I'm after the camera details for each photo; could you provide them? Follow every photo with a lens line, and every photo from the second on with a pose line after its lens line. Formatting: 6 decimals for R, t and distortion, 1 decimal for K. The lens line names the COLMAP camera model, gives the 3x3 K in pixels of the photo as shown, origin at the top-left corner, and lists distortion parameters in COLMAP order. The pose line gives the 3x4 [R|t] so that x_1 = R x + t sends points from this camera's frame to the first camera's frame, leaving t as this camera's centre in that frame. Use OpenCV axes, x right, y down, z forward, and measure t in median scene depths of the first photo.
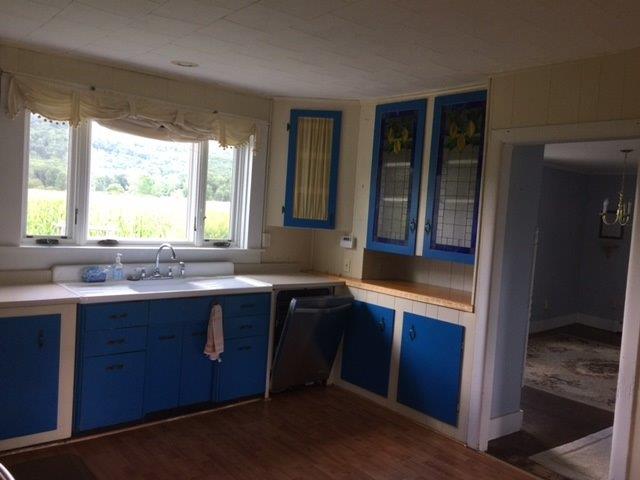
lens RADIAL K [[559.5, 0, 320.7], [0, 559.5, 240.3], [0, 0, 1]] dist [0.086407, -0.115992]
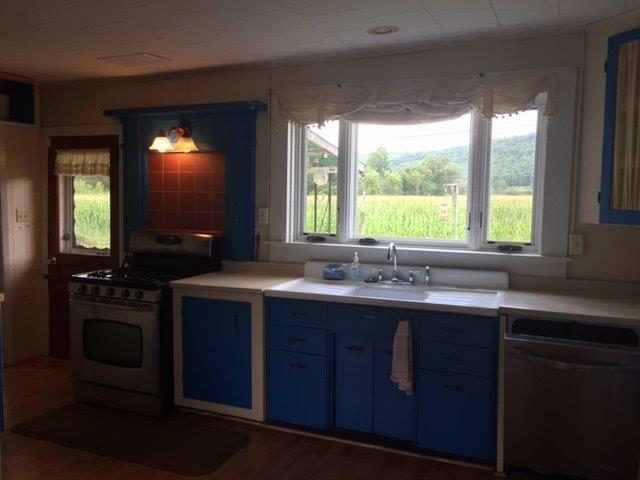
lens RADIAL K [[559.5, 0, 325.2], [0, 559.5, 237.7], [0, 0, 1]] dist [0.086407, -0.115992]
pose [[0.435389, 0.004411, -0.900232, 0.407432], [-0.033364, 0.999380, -0.011240, 0.009836], [0.899624, 0.034929, 0.435266, 0.470490]]
